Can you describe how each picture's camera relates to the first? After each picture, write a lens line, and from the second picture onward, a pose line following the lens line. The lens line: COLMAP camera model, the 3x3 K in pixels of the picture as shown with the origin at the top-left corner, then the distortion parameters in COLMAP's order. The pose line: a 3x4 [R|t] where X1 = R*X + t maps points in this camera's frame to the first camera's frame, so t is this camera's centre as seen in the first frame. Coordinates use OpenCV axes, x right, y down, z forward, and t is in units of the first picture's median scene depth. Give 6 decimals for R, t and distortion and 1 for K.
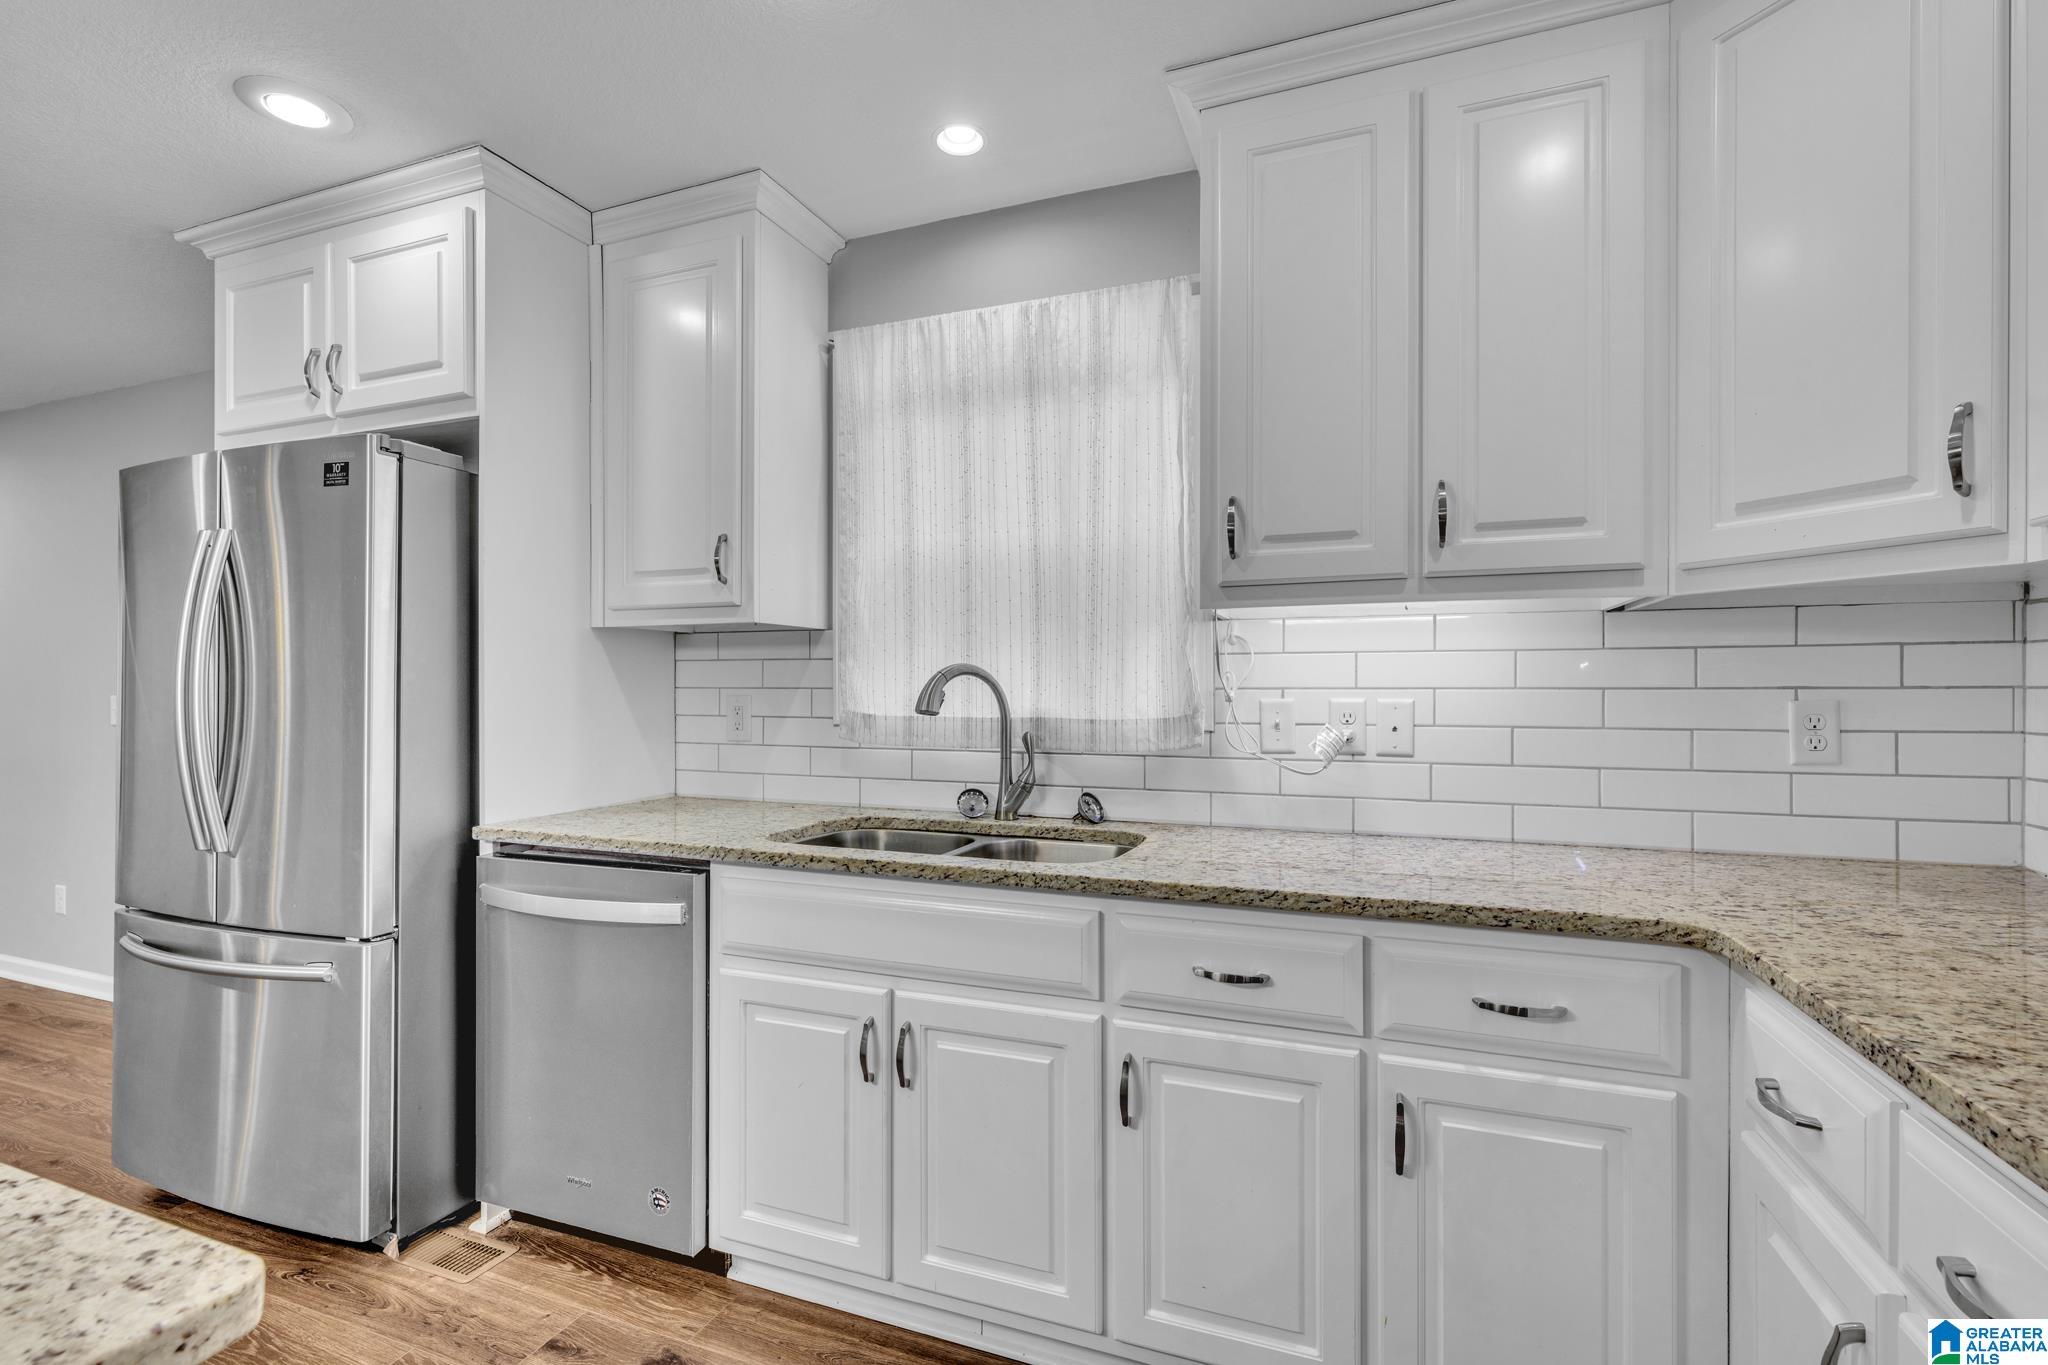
lens RADIAL K [[914.6, 0, 1024.0], [0, 914.6, 690.2], [0, 0, 1]] dist [-0.001049, -0.000141]
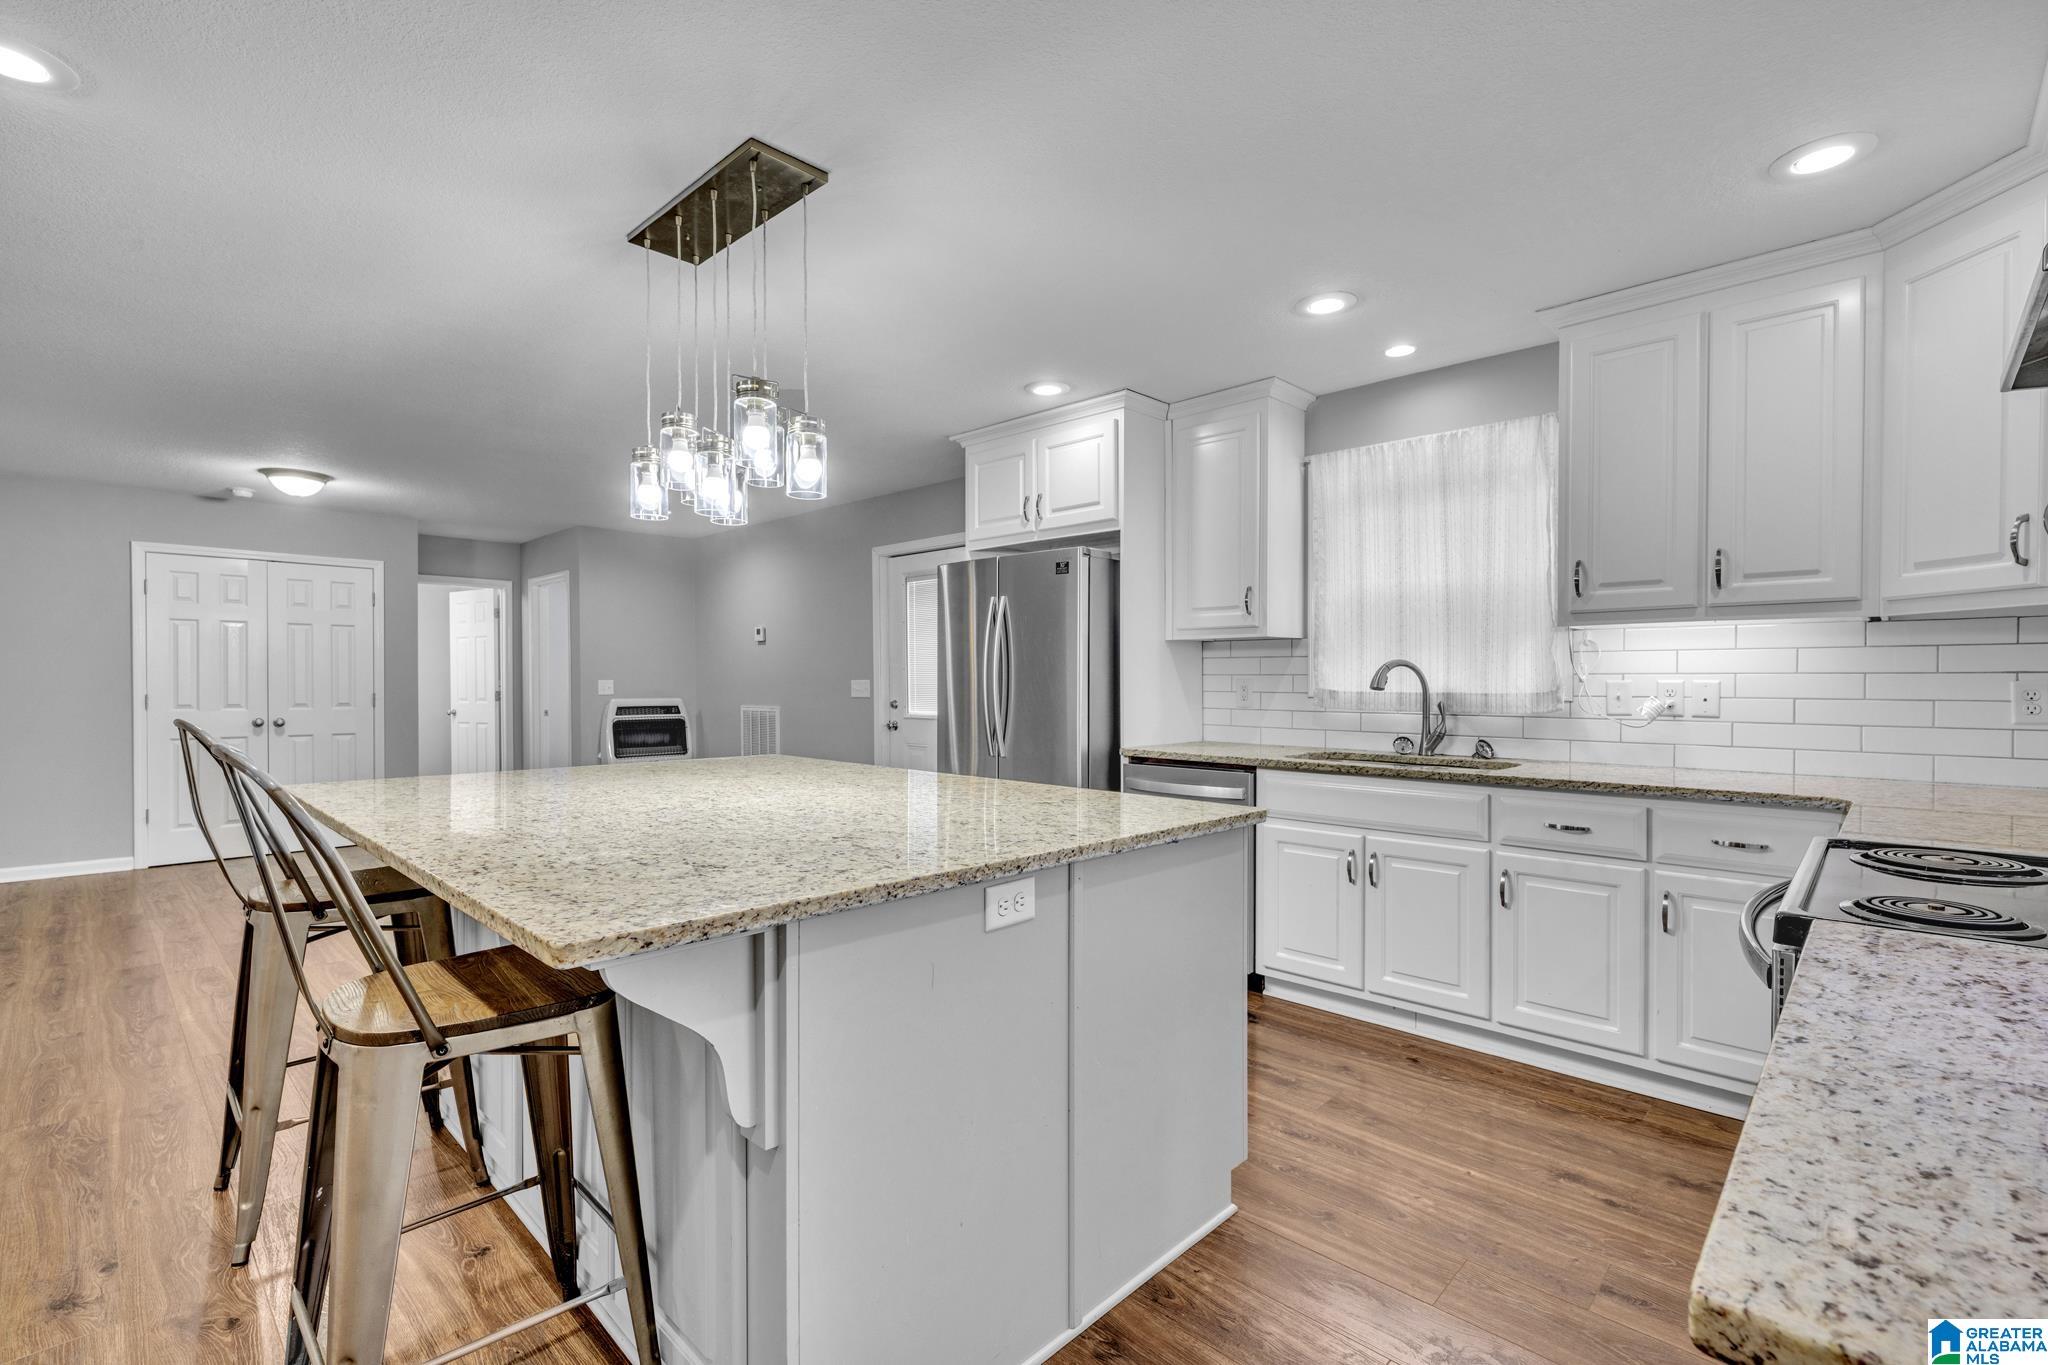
lens RADIAL K [[914.6, 0, 1024.0], [0, 914.6, 690.2], [0, 0, 1]] dist [-0.001049, -0.000141]
pose [[0.920843, 0.003311, -0.389919, -0.046638], [0.002626, 0.999889, 0.014692, 0.000464], [0.389925, -0.014553, 0.920732, -0.800133]]
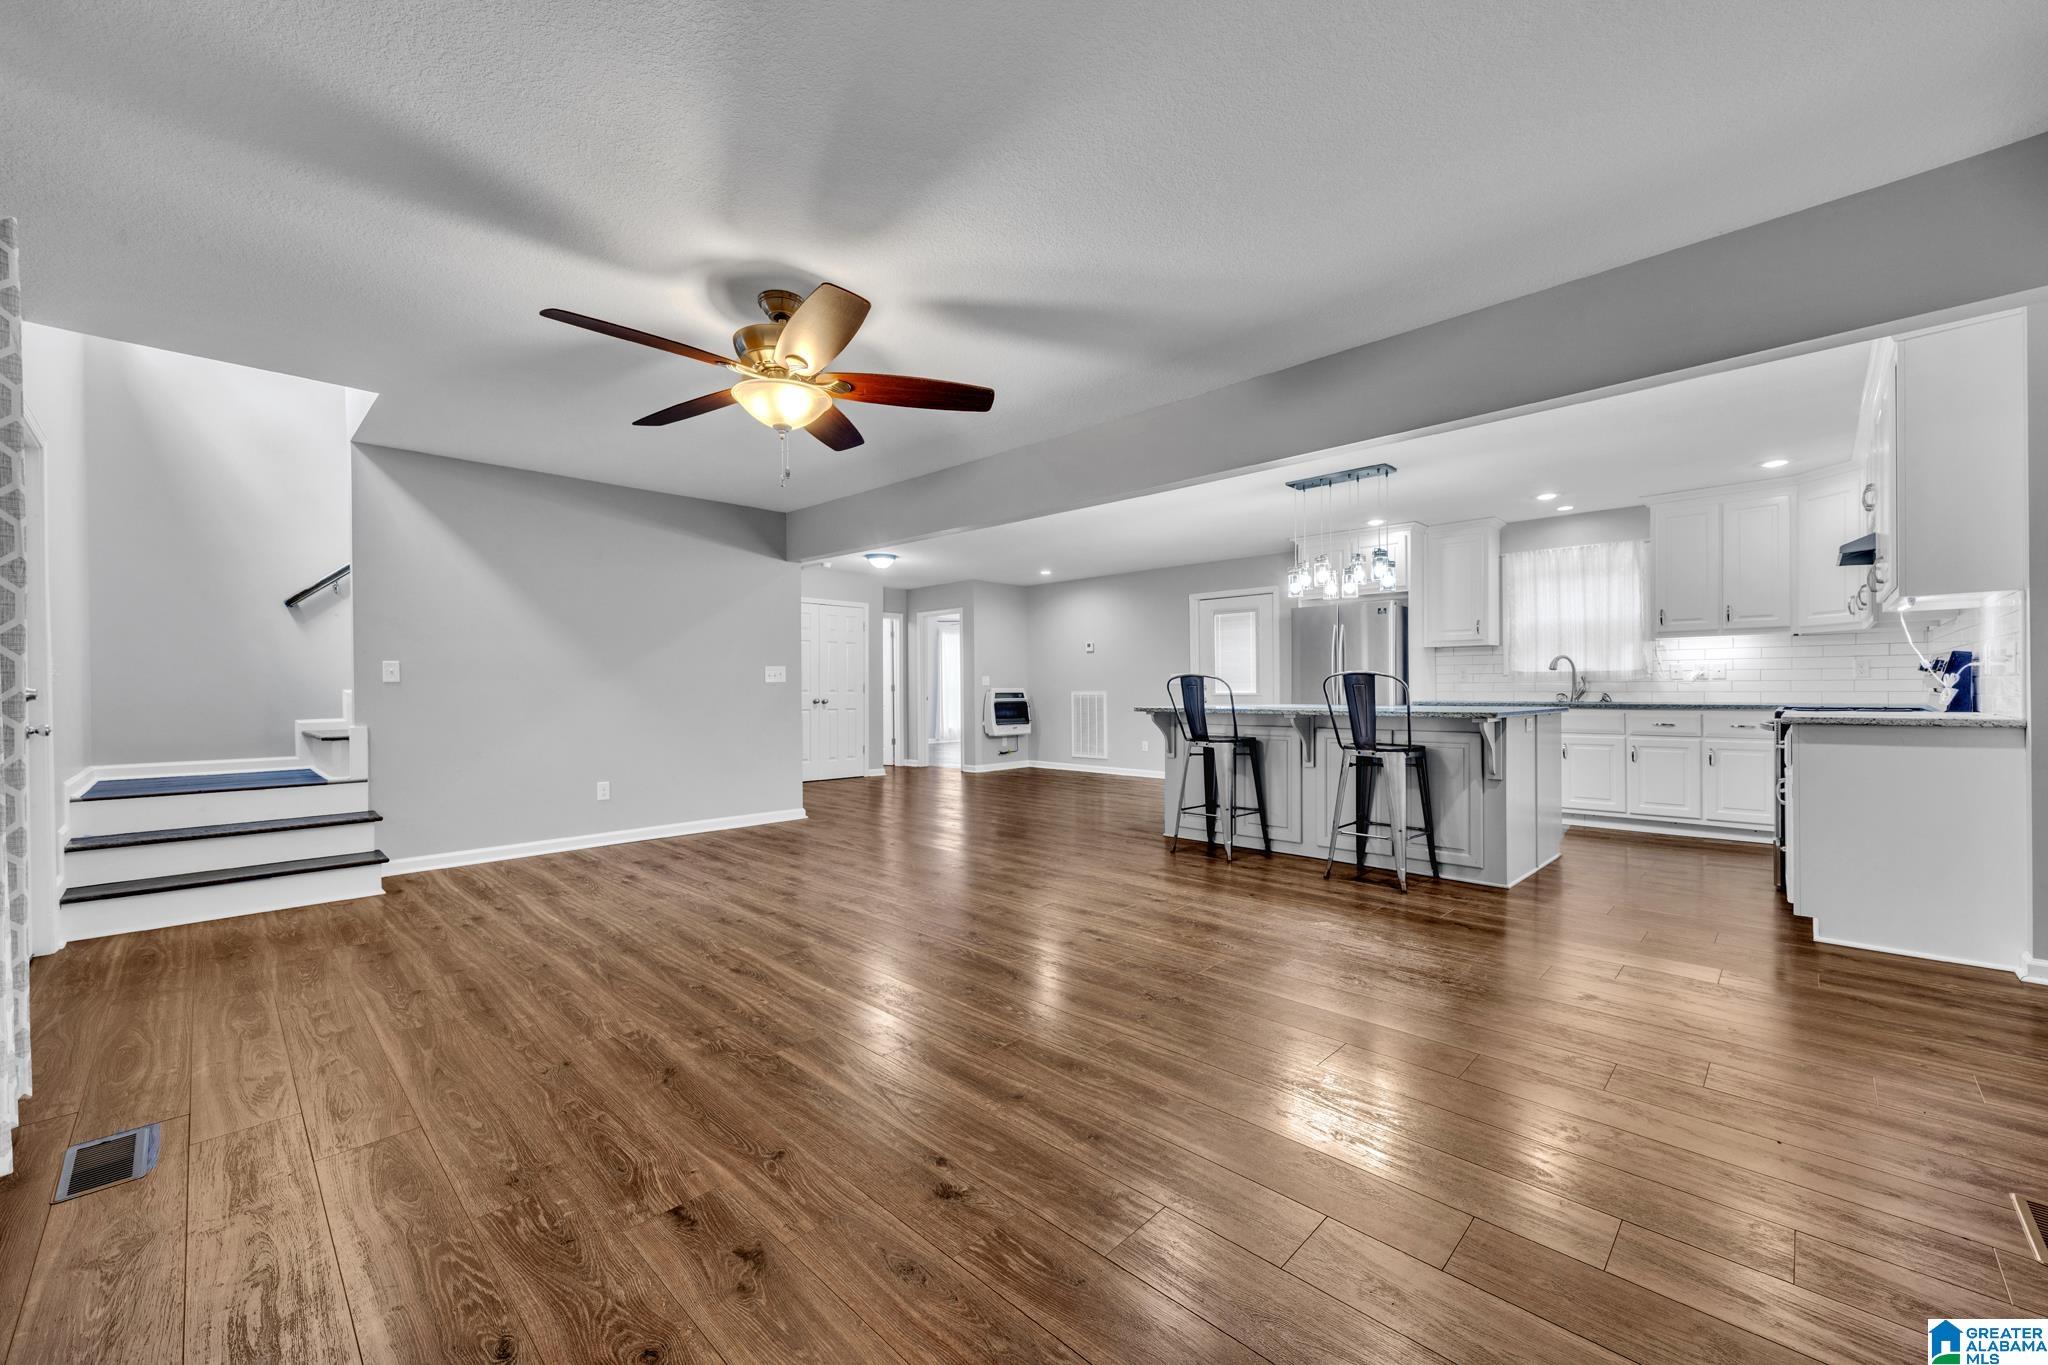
lens RADIAL K [[803.0, 0, 1021.9], [0, 803.0, 690.2], [0, 0, 1]] dist [-0.001155, -0.000044]
pose [[0.915889, -0.005373, -0.401395, -0.723087], [0.007289, 0.999968, 0.003247, 0.078330], [0.401365, -0.005900, 0.915899, -2.596848]]
